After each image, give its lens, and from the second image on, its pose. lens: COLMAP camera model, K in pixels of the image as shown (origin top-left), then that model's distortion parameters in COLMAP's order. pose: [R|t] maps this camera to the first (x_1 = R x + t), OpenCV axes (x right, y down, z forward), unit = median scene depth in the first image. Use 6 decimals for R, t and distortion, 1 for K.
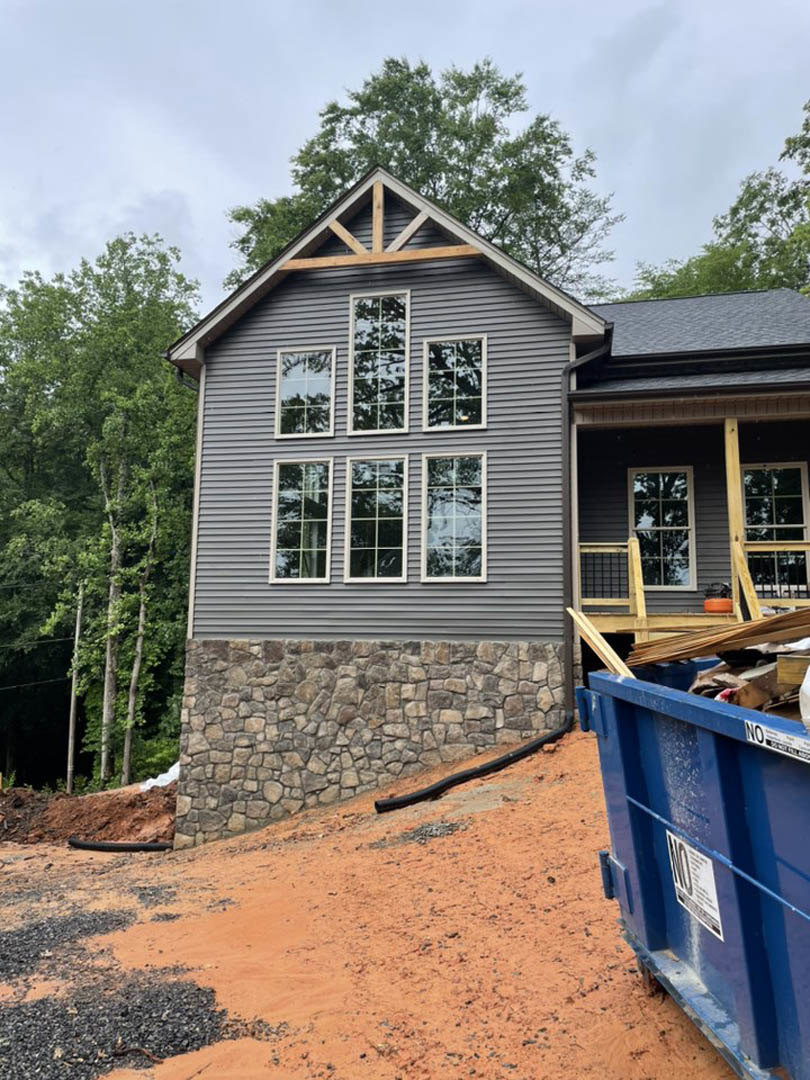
lens RADIAL K [[821.5, 0, 410.0], [0, 821.5, 539.3], [0, 0, 1]] dist [0.089429, -0.113262]
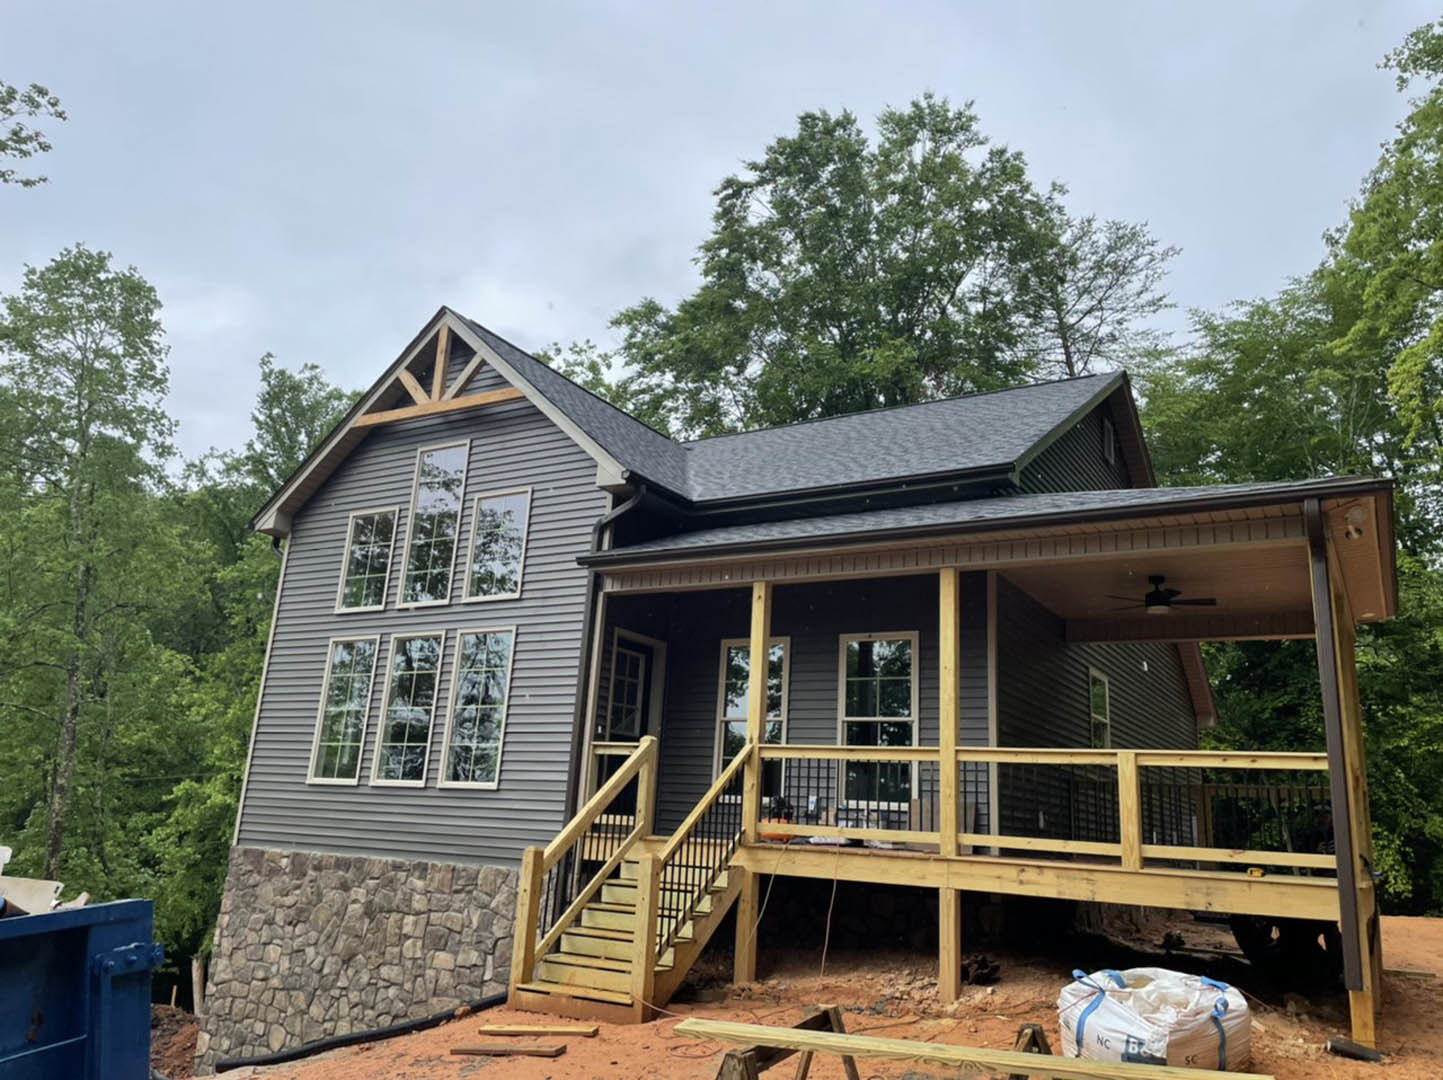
lens RADIAL K [[1097.7, 0, 744.8], [0, 1097.7, 531.0], [0, 0, 1]] dist [0.089429, -0.113262]
pose [[0.946774, -0.046669, -0.318497, 0.665224], [0.003082, 0.990703, -0.136007, -0.050032], [0.321884, 0.127786, 0.938116, 0.020699]]
